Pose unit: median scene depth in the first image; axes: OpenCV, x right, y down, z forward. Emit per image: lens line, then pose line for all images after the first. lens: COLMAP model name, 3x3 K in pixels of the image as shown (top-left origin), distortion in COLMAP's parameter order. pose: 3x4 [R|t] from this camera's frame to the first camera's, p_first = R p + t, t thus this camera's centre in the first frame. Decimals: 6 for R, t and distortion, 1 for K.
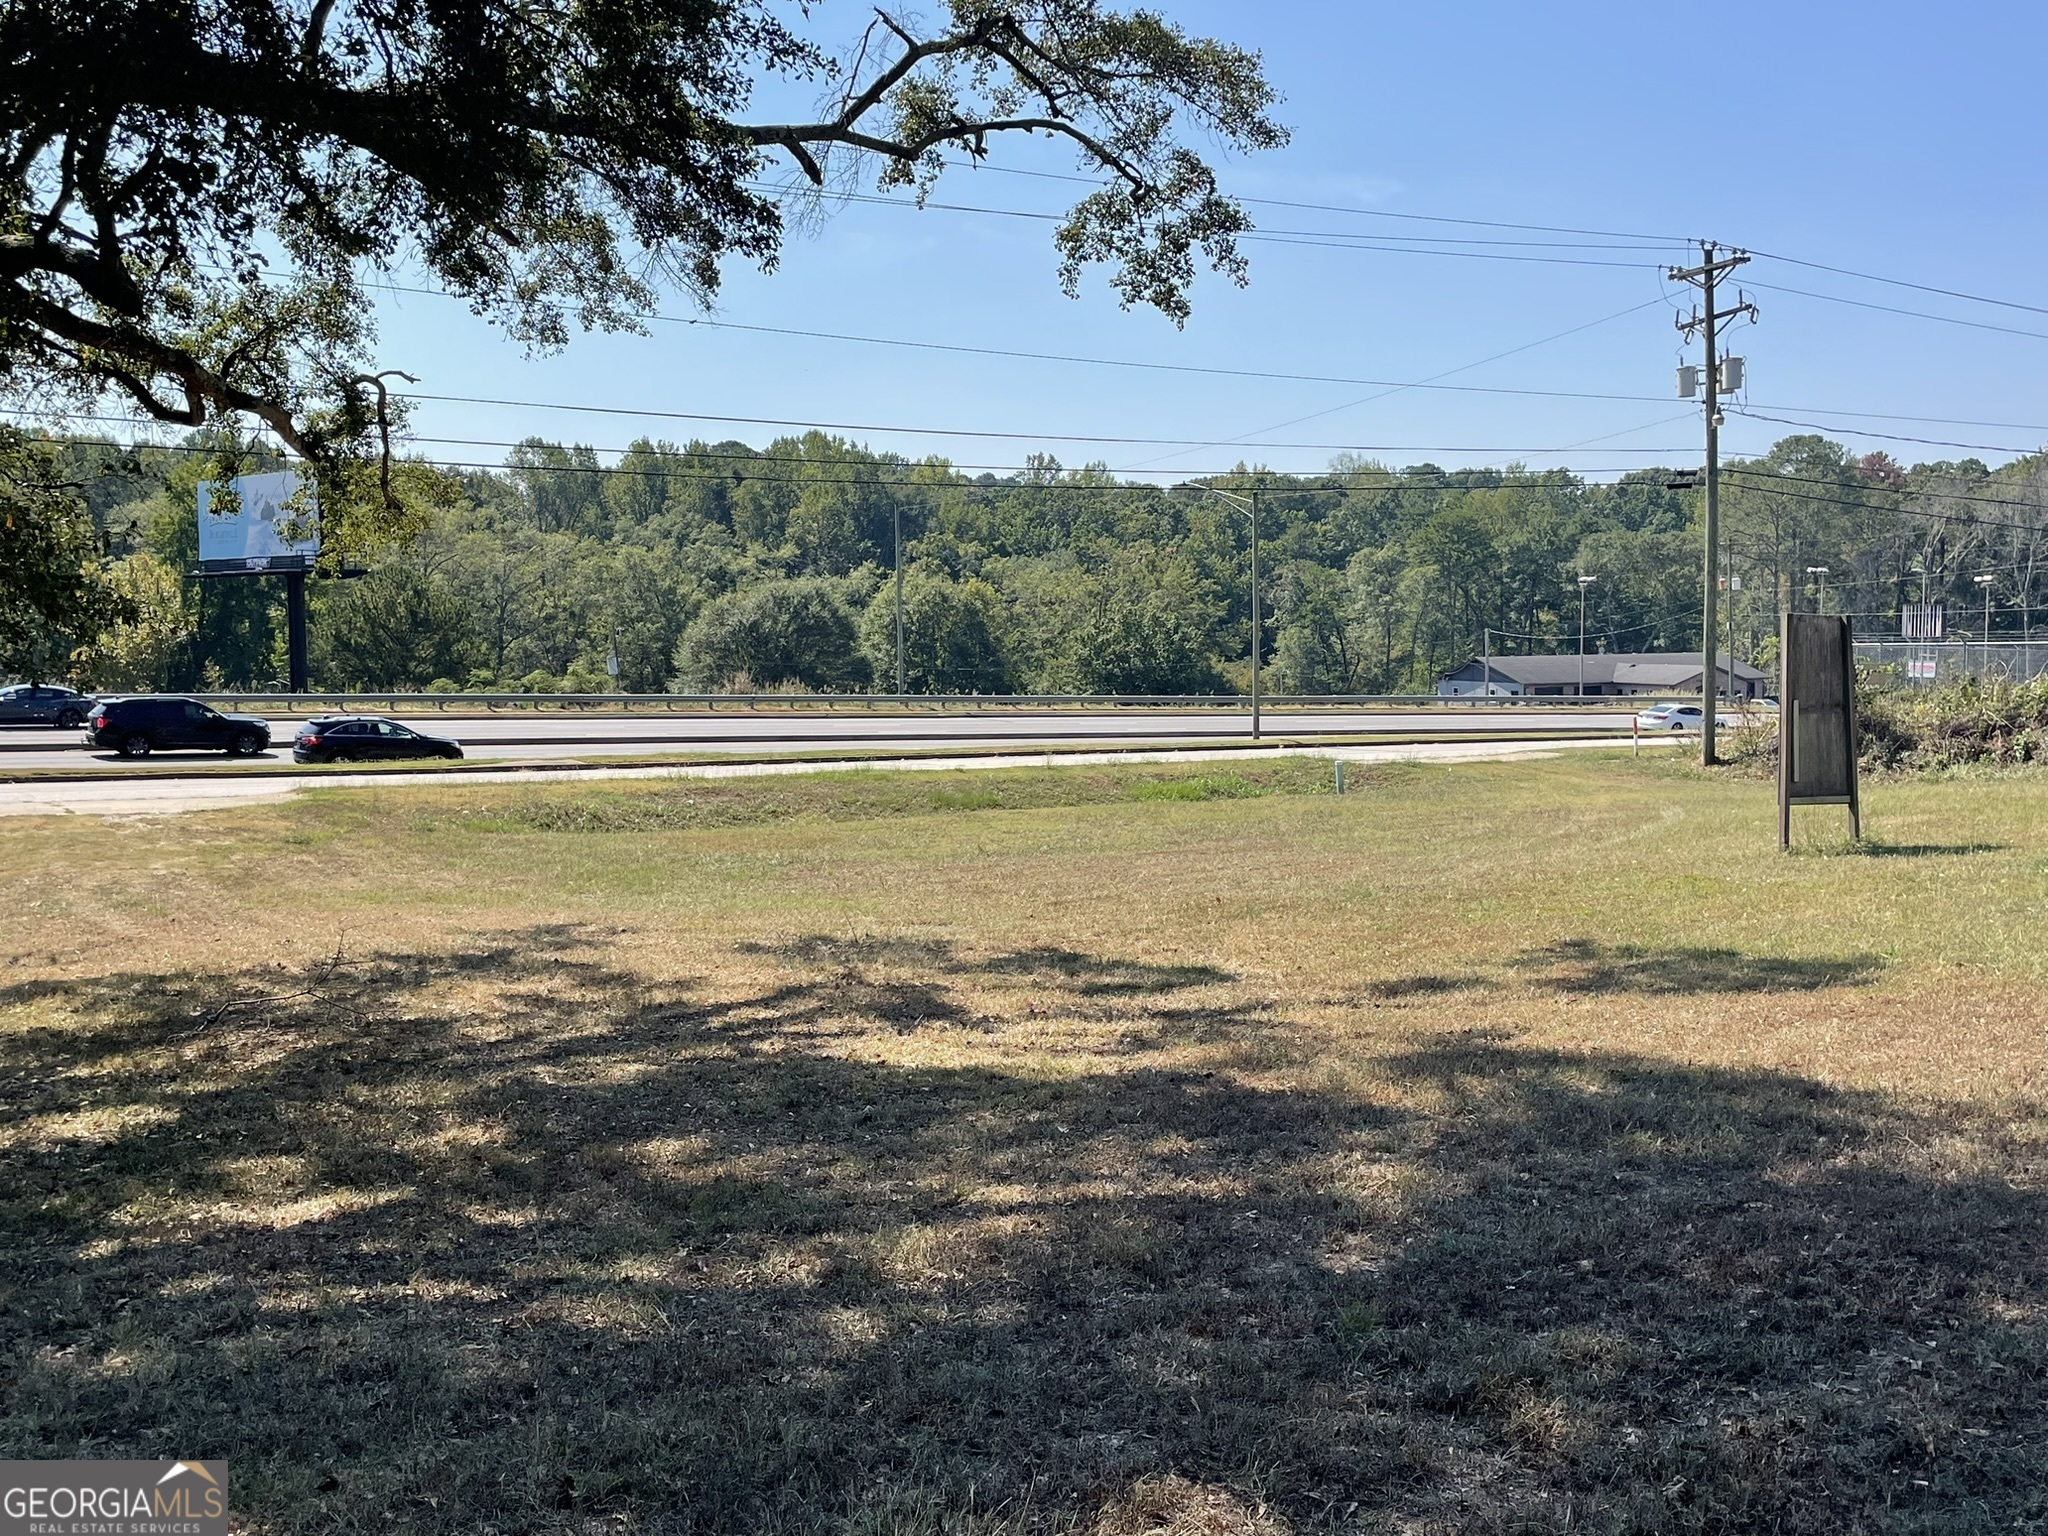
lens RADIAL K [[1980.3, 0, 1045.2], [0, 1980.3, 766.9], [0, 0, 1]] dist [0.074984, 0.000000]
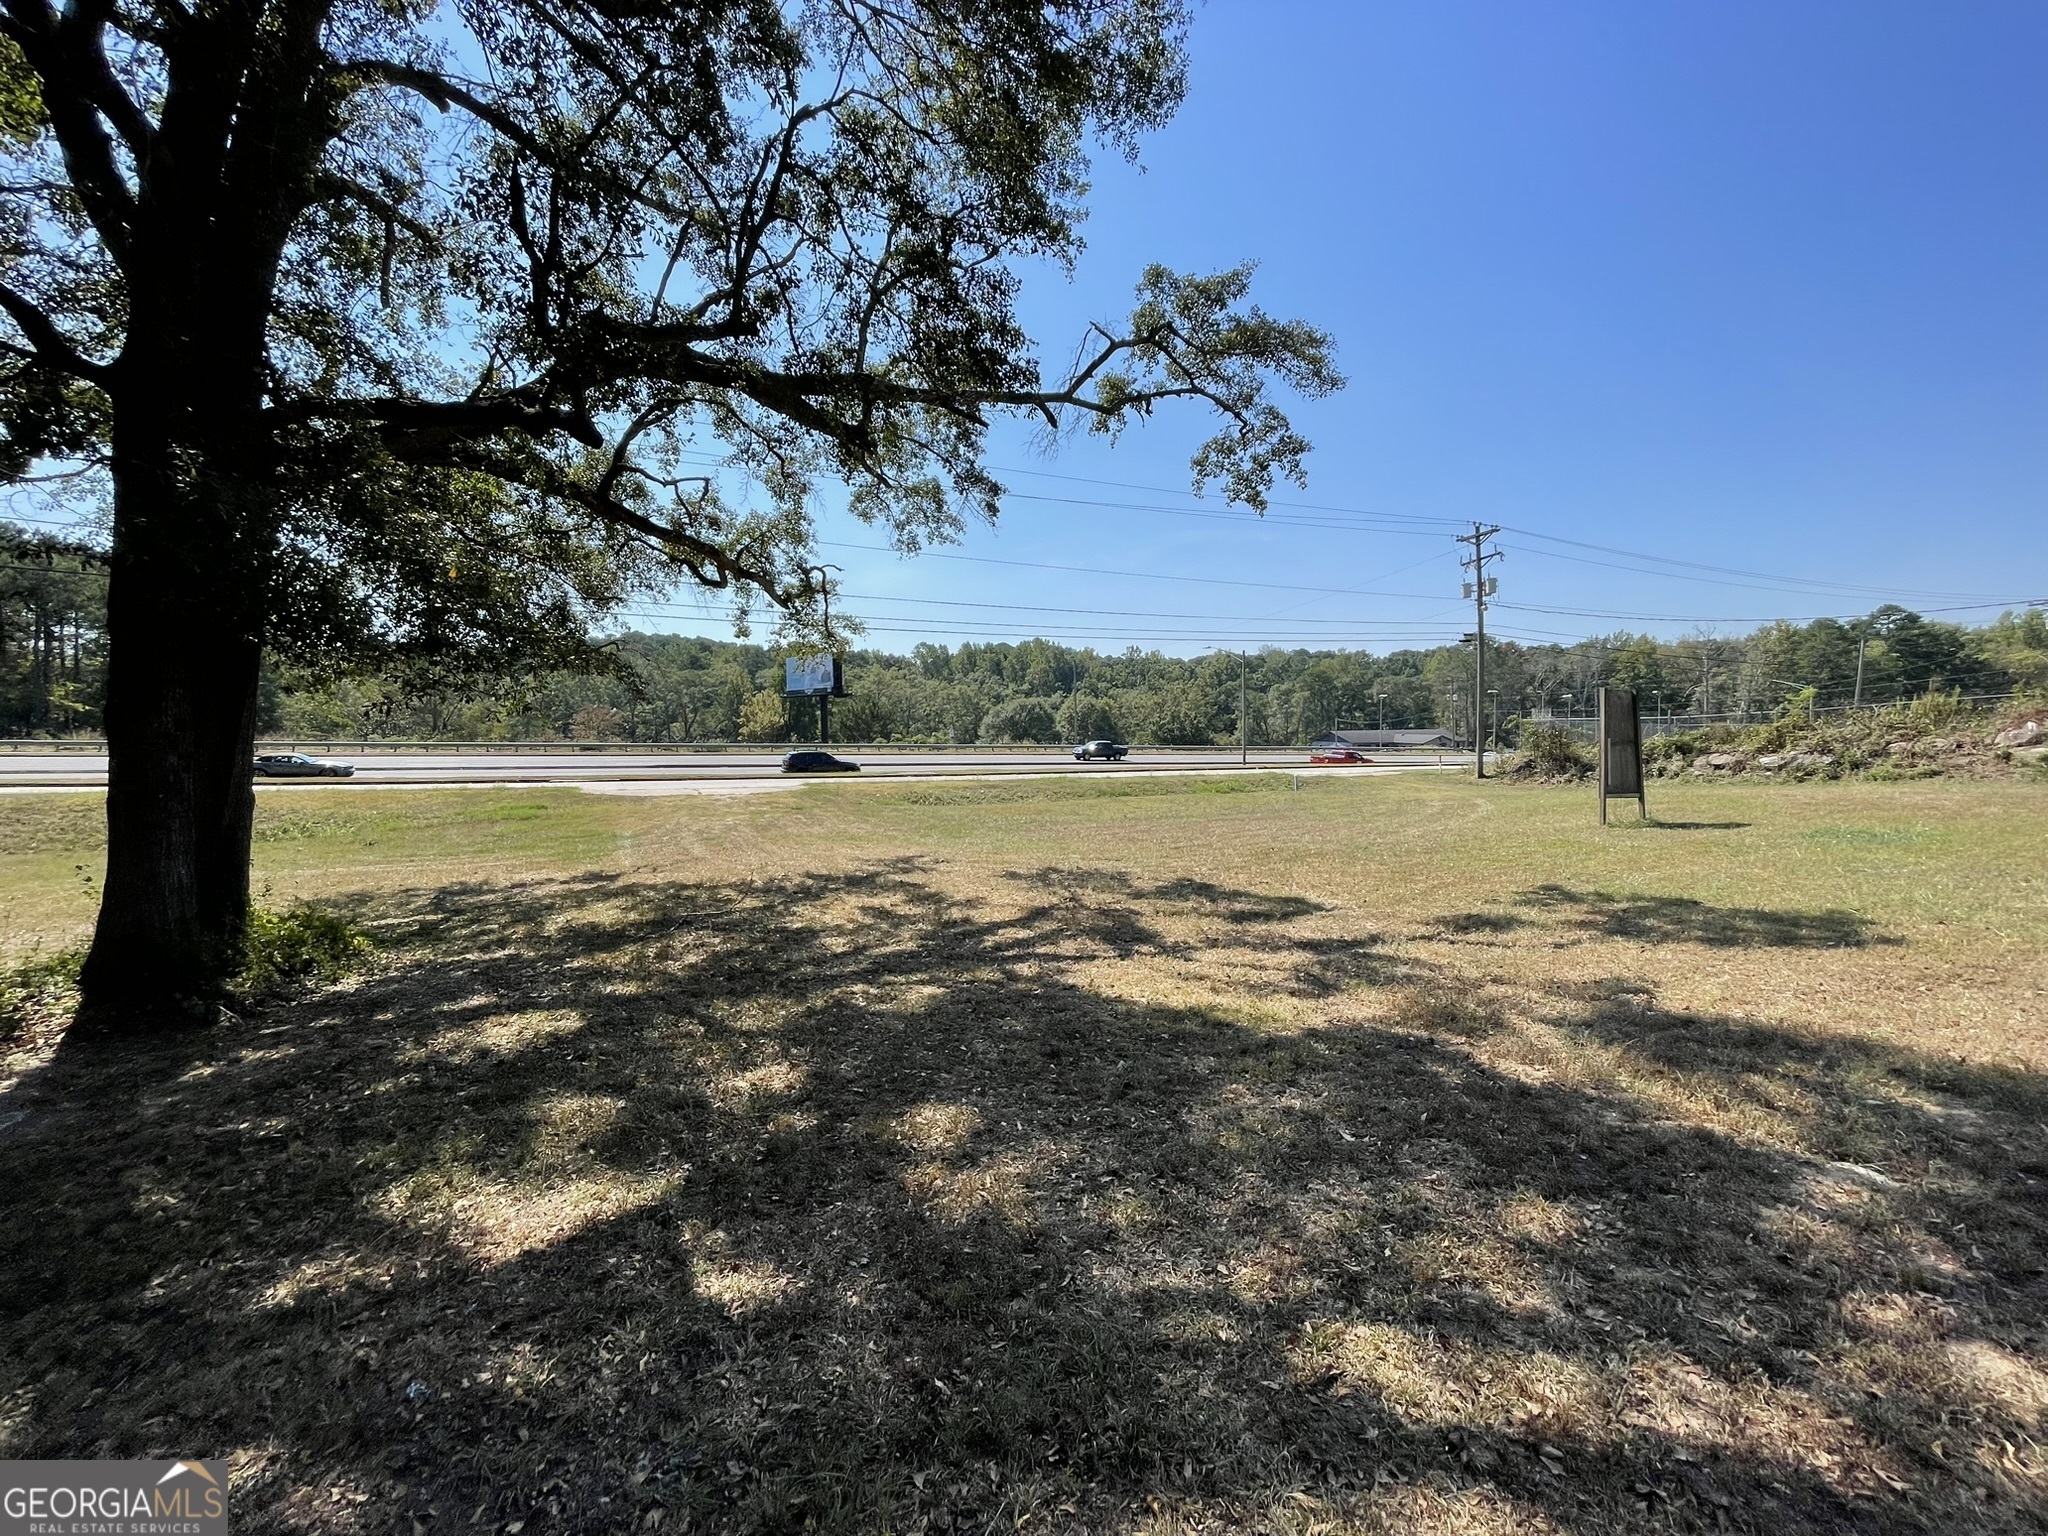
lens RADIAL K [[813.1, 0, 1015.0], [0, 813.1, 768.2], [0, 0, 1]] dist [0.004156, 0.000462]
pose [[0.990093, 0.004780, -0.140334, -0.039290], [-0.006674, 0.999893, -0.013032, 0.005953], [0.140257, 0.013840, 0.990018, 0.250384]]
